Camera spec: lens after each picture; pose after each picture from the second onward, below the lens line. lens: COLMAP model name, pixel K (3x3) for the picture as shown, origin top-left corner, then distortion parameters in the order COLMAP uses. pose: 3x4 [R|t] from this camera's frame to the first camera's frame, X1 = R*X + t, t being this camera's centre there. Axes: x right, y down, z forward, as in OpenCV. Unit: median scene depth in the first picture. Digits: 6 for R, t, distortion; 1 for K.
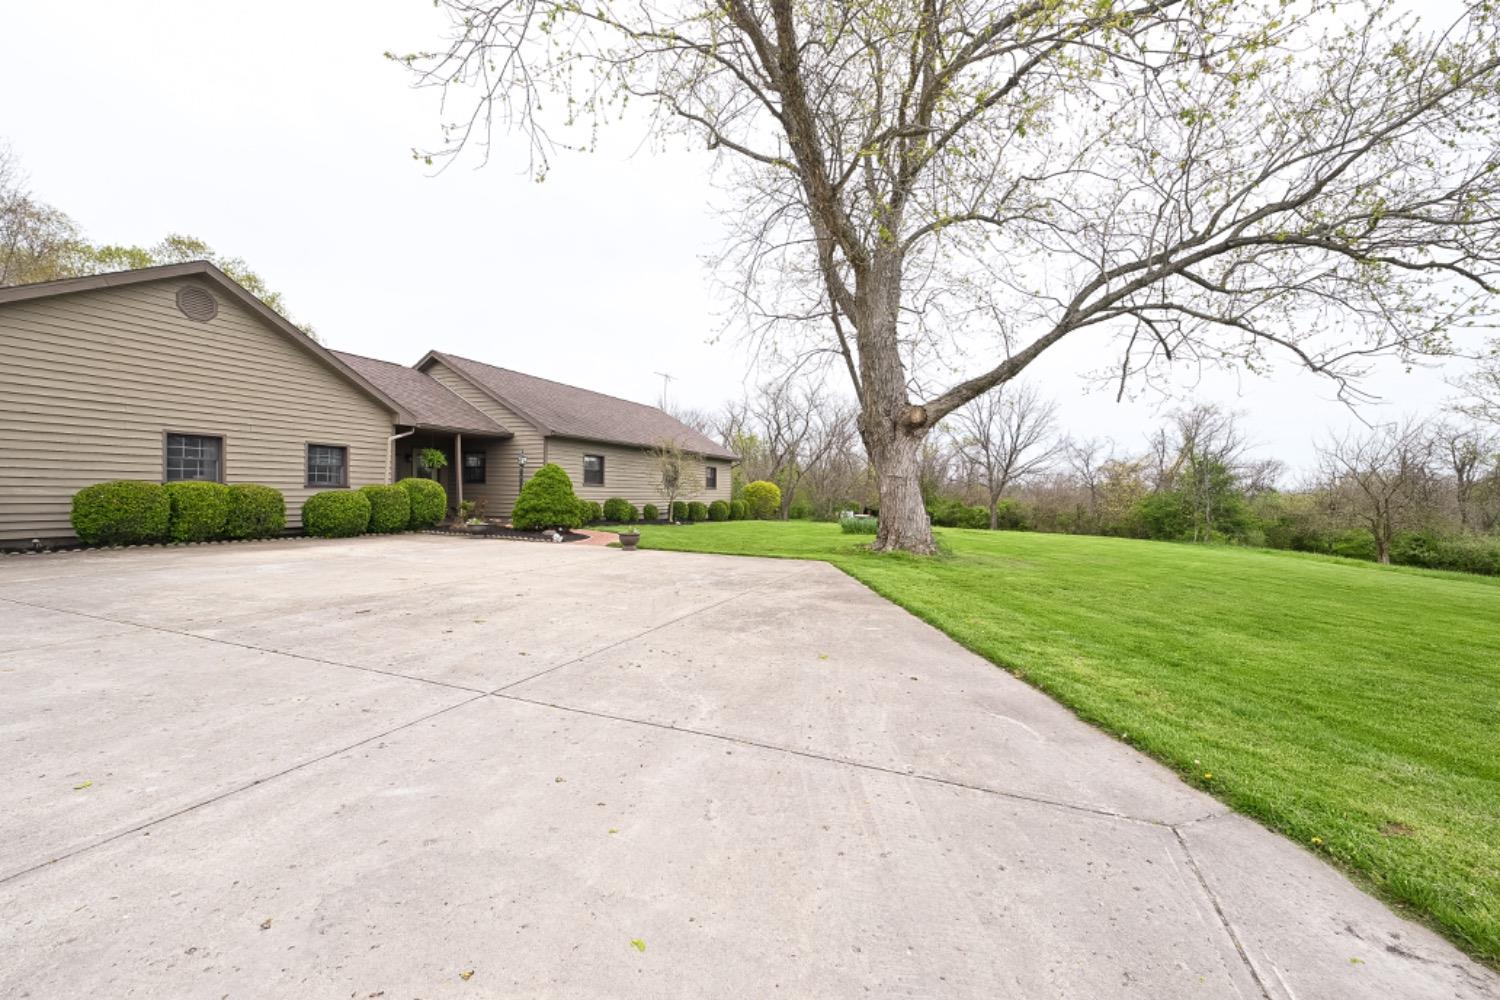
lens RADIAL K [[592.4, 0, 754.8], [0, 592.4, 498.8], [0, 0, 1]] dist [-0.000594, -0.000059]
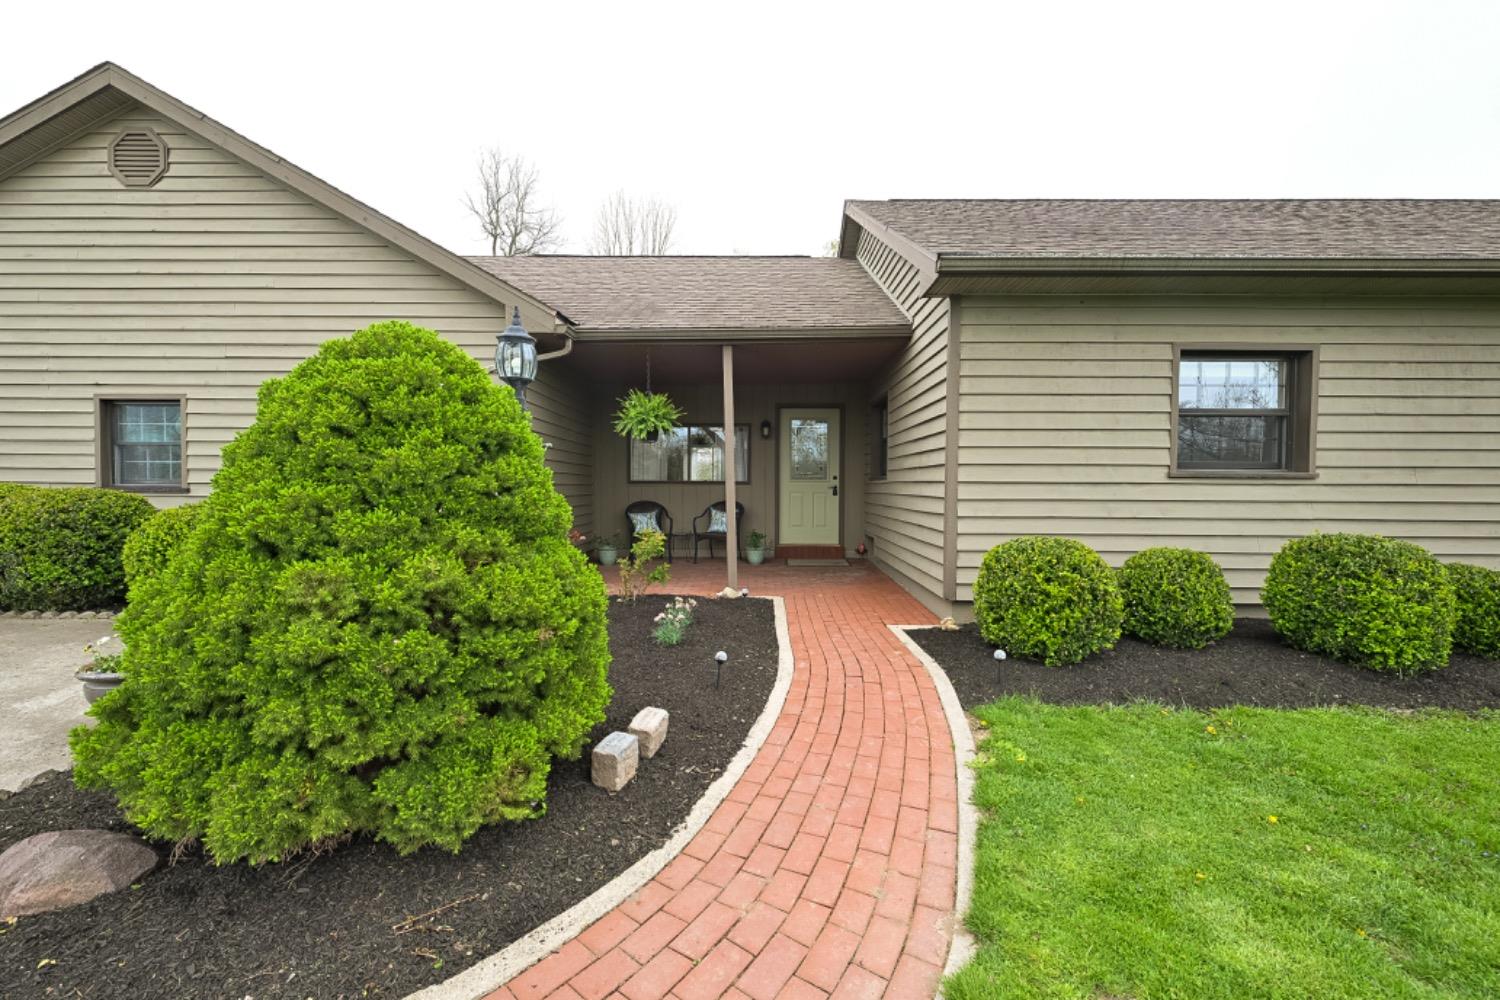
lens RADIAL K [[592.4, 0, 754.8], [0, 592.4, 498.8], [0, 0, 1]] dist [-0.000594, -0.000059]
pose [[0.371992, 0.015953, -0.928099, -0.211567], [-0.009098, 0.999867, 0.013540, -0.026721], [0.928191, 0.003407, 0.372088, 1.268593]]
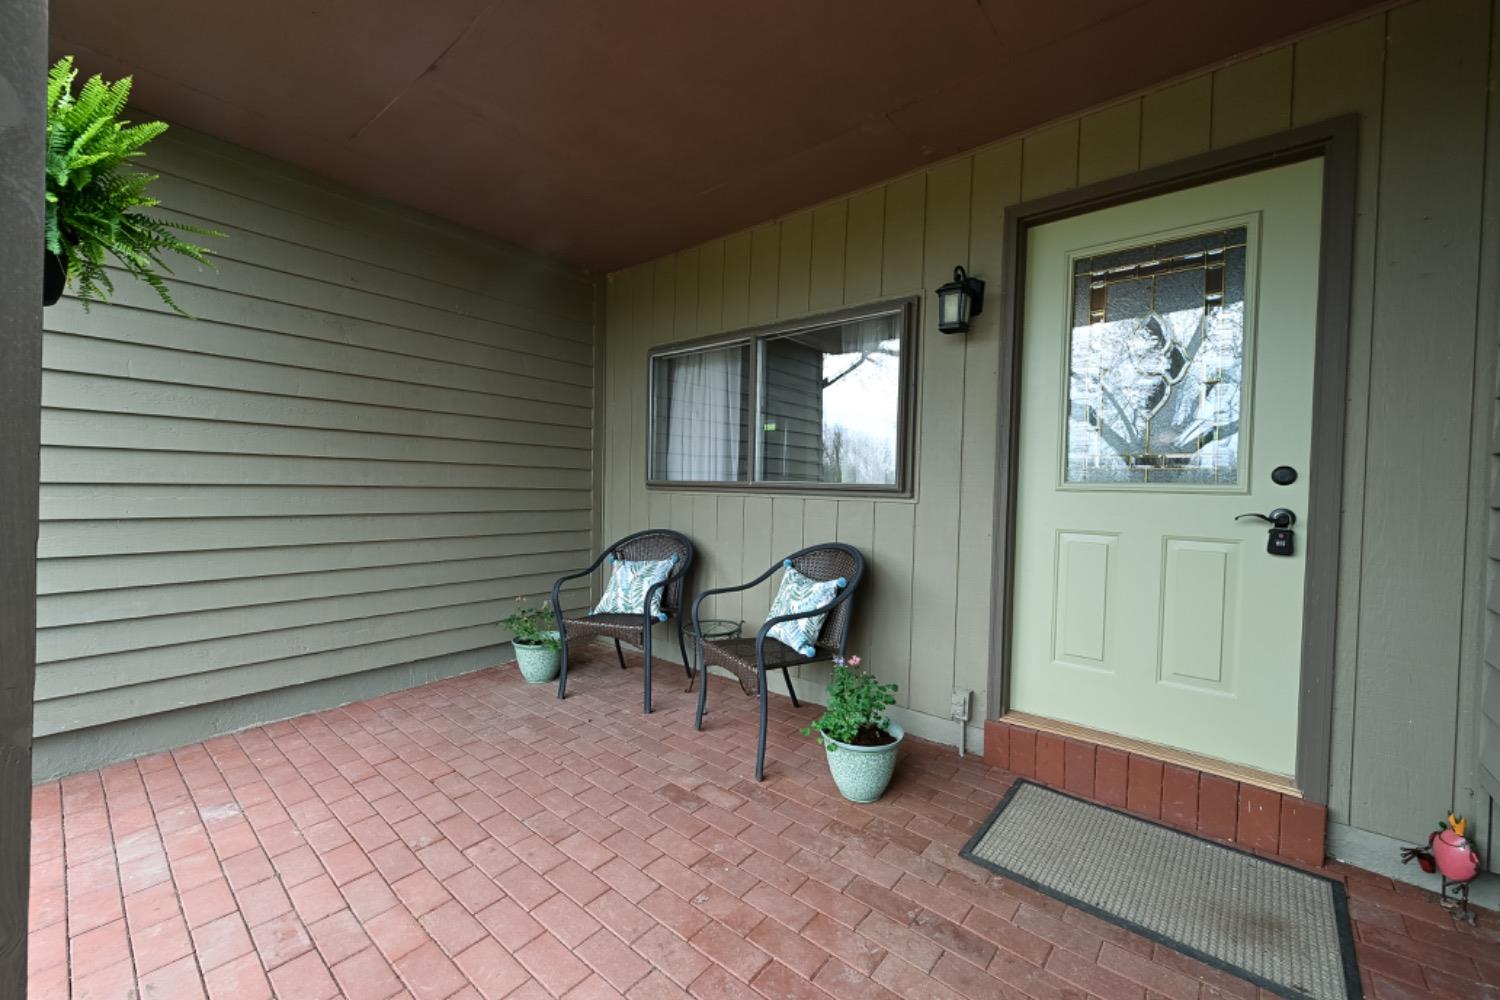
lens RADIAL K [[592.4, 0, 754.8], [0, 592.4, 498.8], [0, 0, 1]] dist [-0.000594, -0.000059]
pose [[-0.297993, 0.005458, -0.954553, -0.670399], [-0.033781, 0.999297, 0.016260, -0.035319], [0.953970, 0.037091, -0.297599, 1.551700]]
